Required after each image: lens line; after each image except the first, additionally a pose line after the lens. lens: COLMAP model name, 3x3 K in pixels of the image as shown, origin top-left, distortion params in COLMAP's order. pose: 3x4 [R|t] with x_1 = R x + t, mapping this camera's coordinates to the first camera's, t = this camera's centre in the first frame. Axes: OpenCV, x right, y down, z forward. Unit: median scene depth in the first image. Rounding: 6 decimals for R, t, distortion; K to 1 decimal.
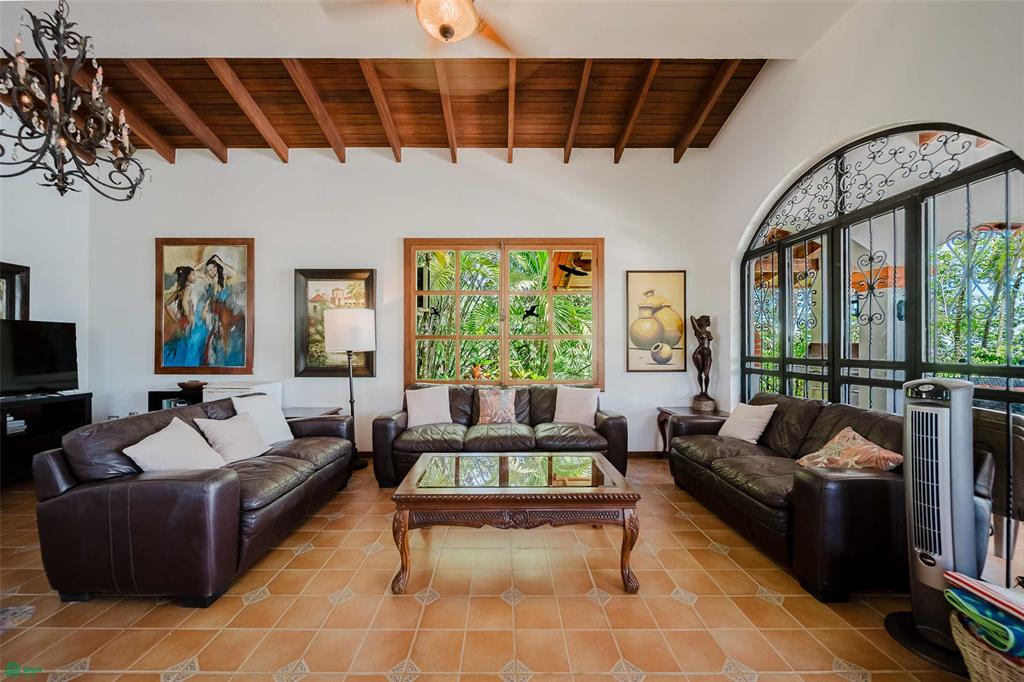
lens RADIAL K [[362.5, 0, 506.7], [0, 362.5, 333.8], [0, 0, 1]] dist [-0.003125, -0.000208]
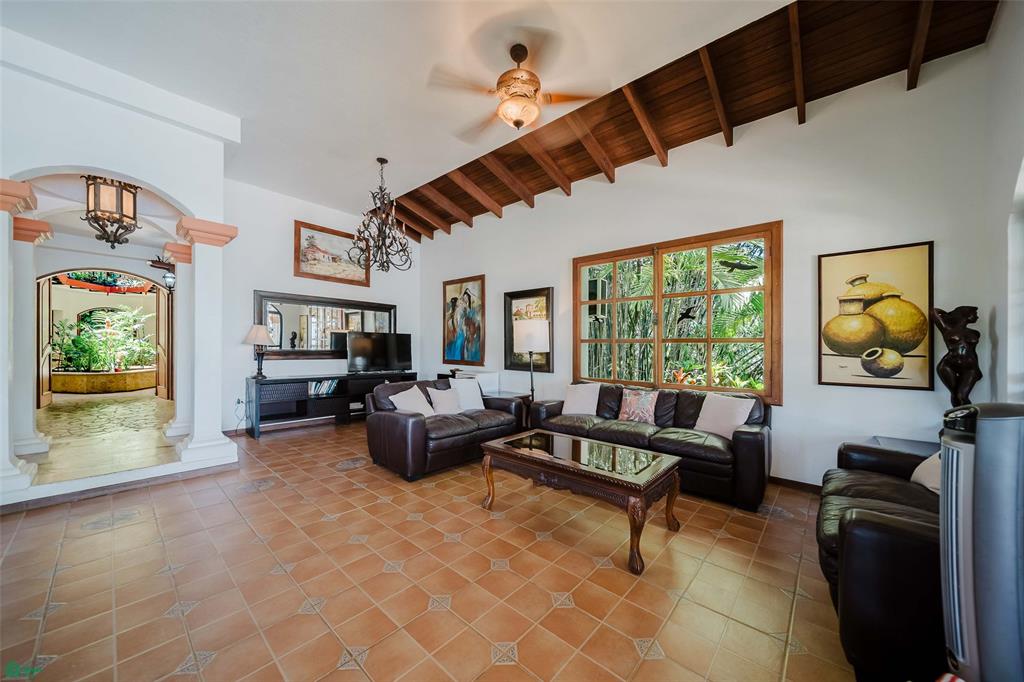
lens RADIAL K [[362.5, 0, 506.7], [0, 362.5, 333.8], [0, 0, 1]] dist [-0.003125, -0.000208]
pose [[0.740771, -0.016726, -0.671549, 0.363641], [0.011001, 0.999858, -0.012768, -0.001443], [0.671667, 0.002070, 0.740850, -0.035107]]
